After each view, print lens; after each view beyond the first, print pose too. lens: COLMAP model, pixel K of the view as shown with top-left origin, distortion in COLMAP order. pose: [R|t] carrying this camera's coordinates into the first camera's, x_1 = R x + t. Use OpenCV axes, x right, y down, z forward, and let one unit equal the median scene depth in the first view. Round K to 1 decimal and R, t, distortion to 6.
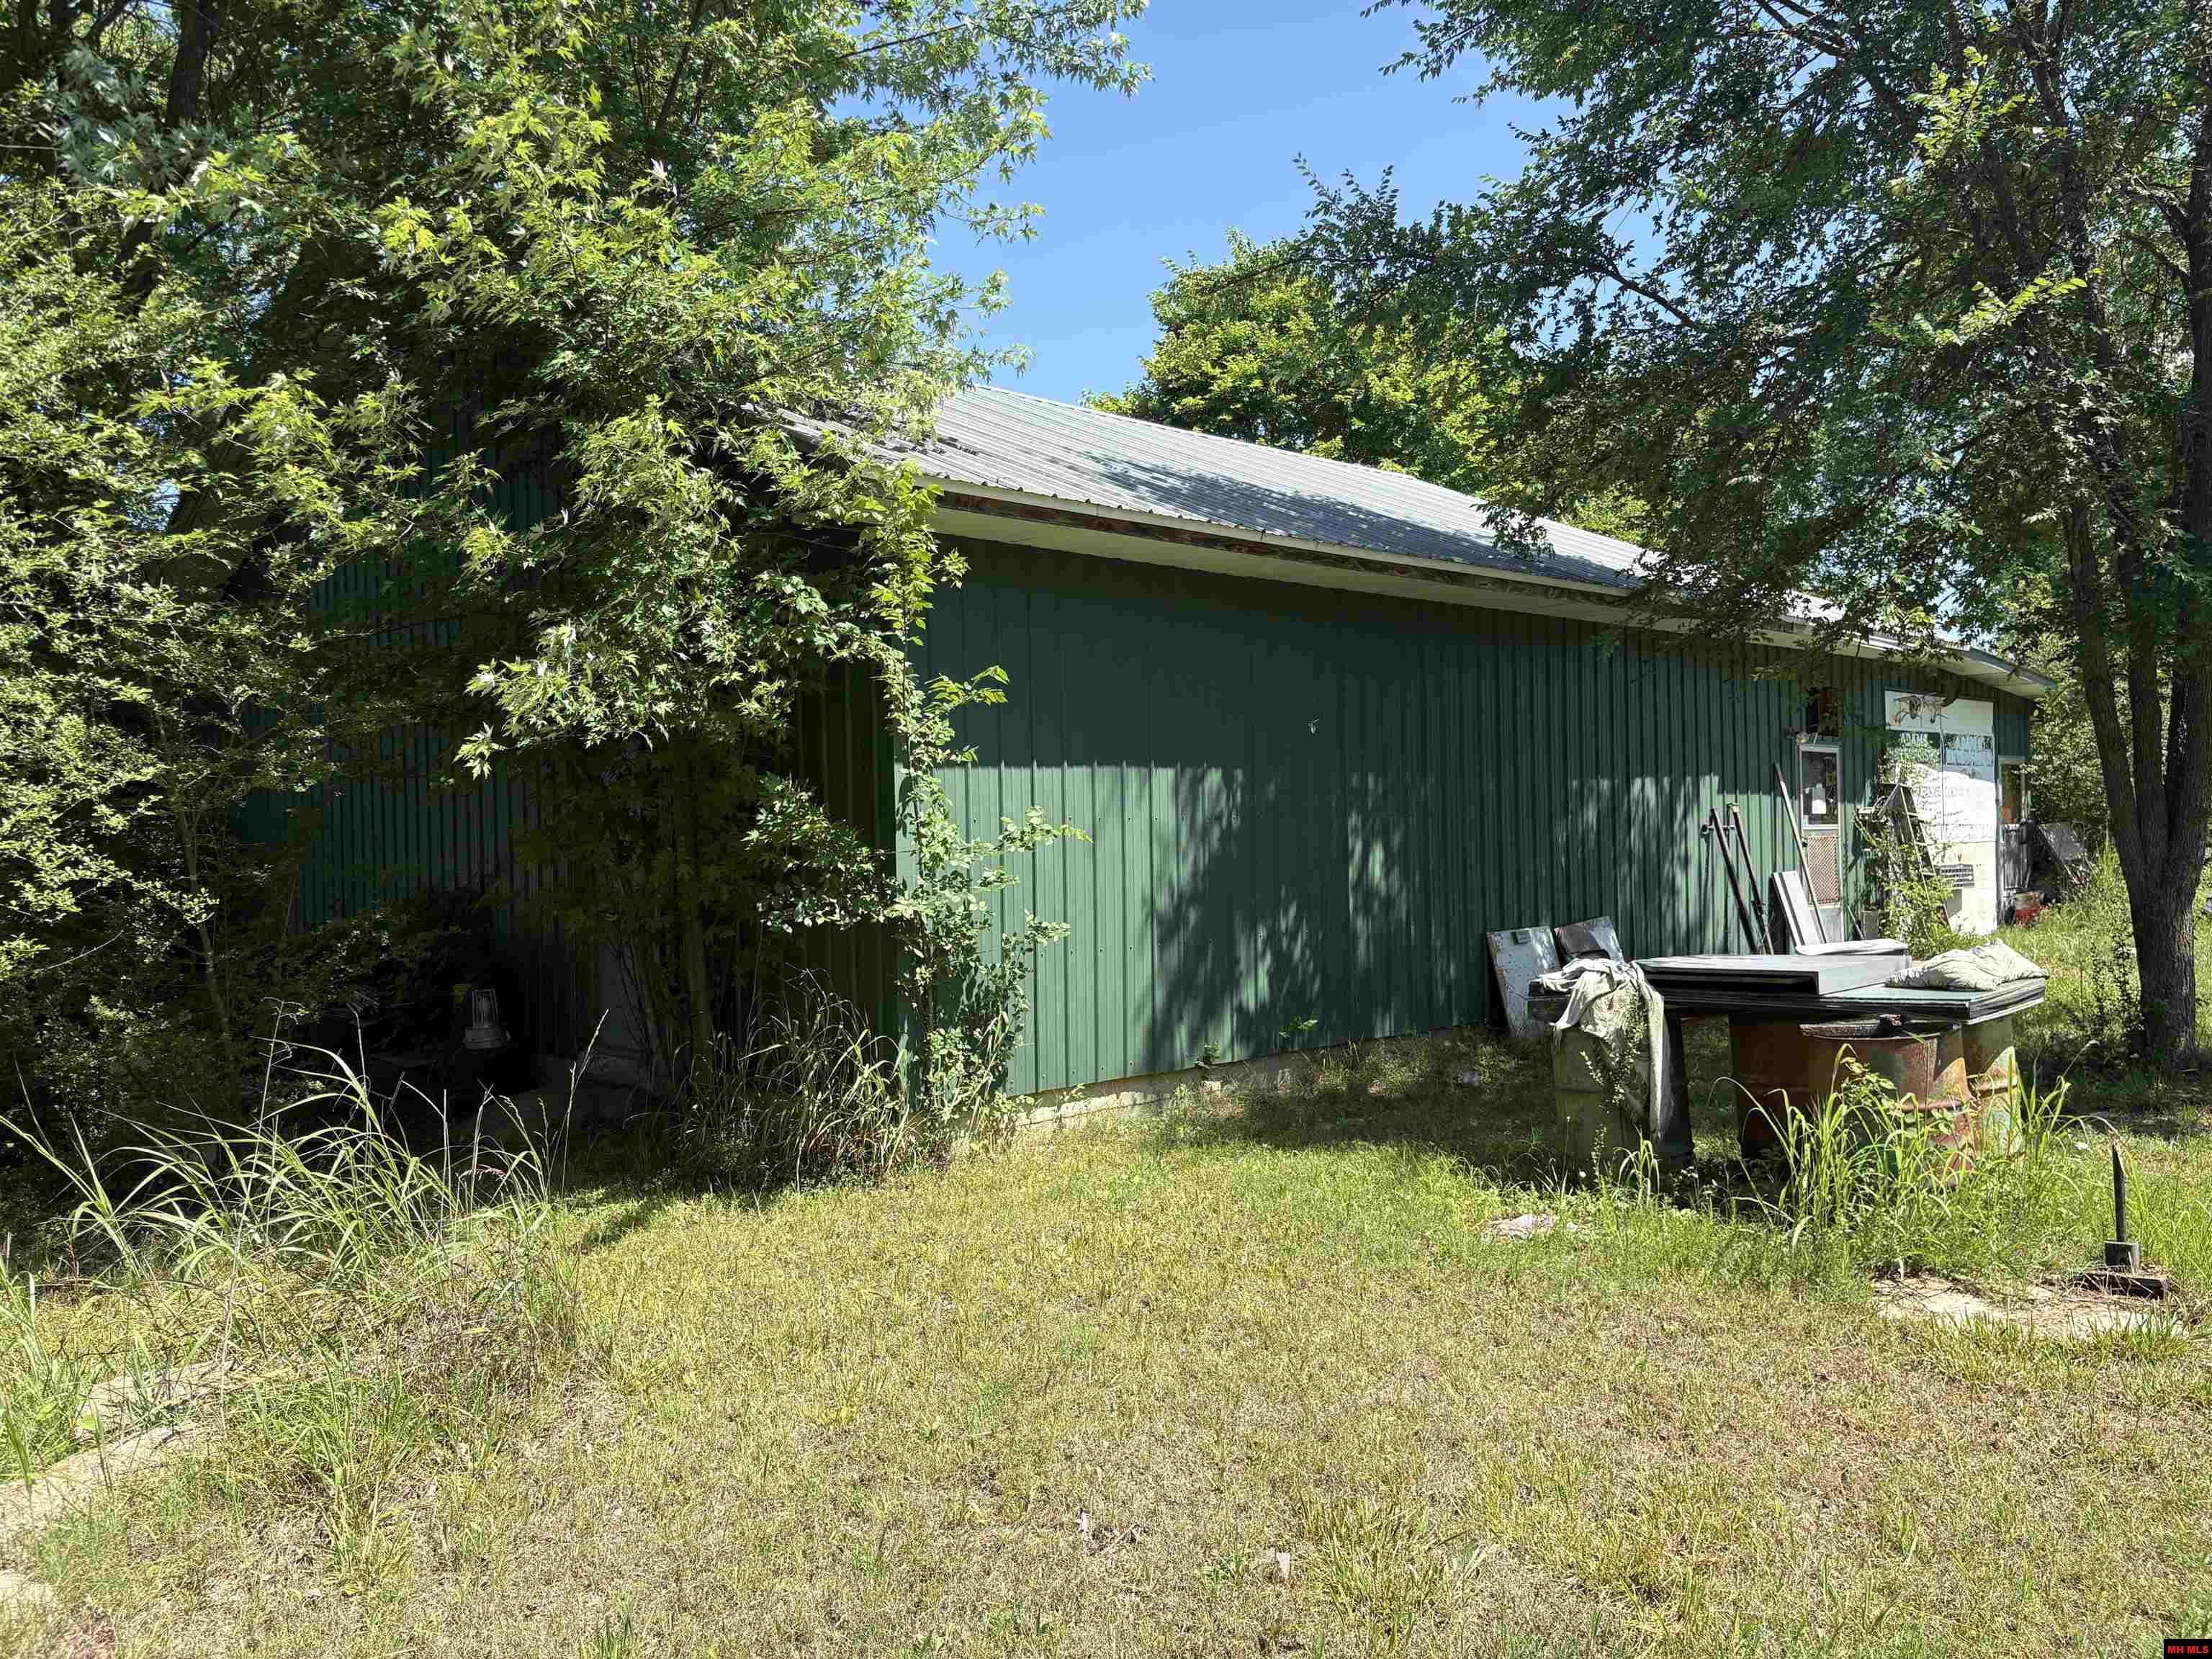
lens RADIAL K [[1677.8, 0, 1105.2], [0, 1677.8, 825.8], [0, 0, 1]] dist [0.043928, -0.045521]
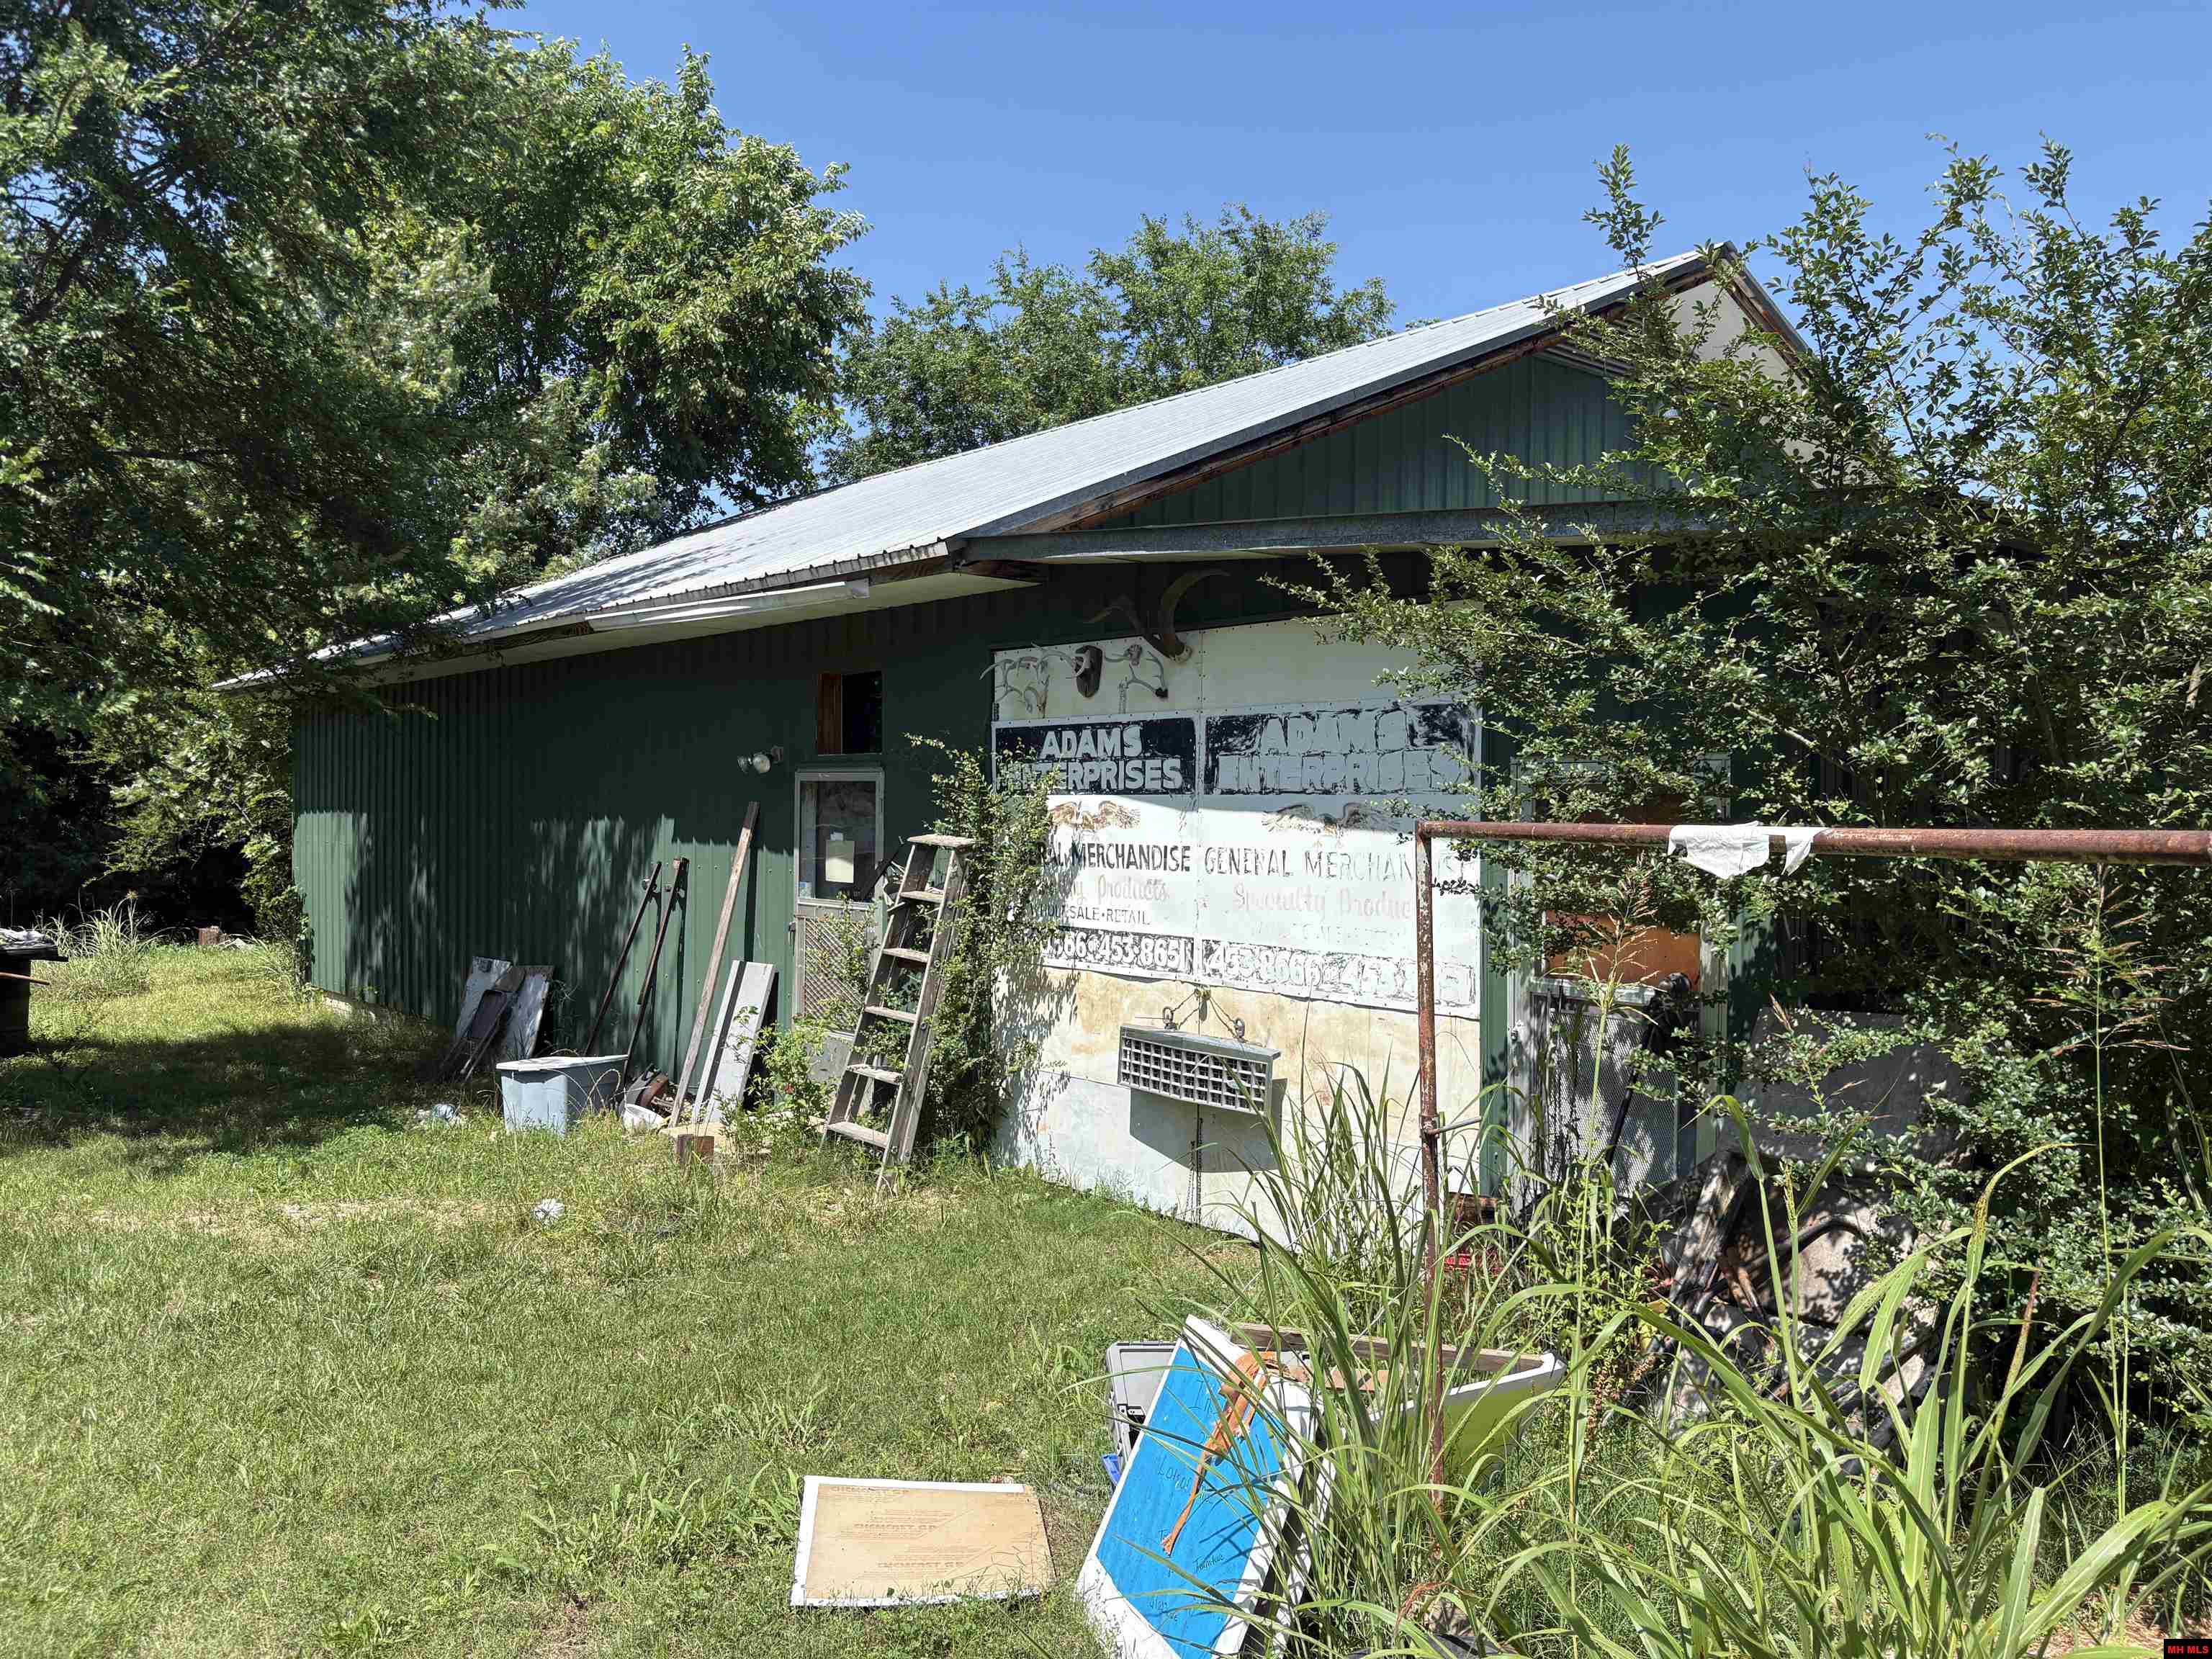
lens RADIAL K [[1677.8, 0, 1105.5], [0, 1677.8, 823.7], [0, 0, 1]] dist [0.043928, -0.045521]
pose [[-0.066907, 0.027330, -0.997385, 1.026949], [-0.003342, 0.999613, 0.027615, -0.045882], [0.997754, 0.005181, -0.066790, 1.137386]]
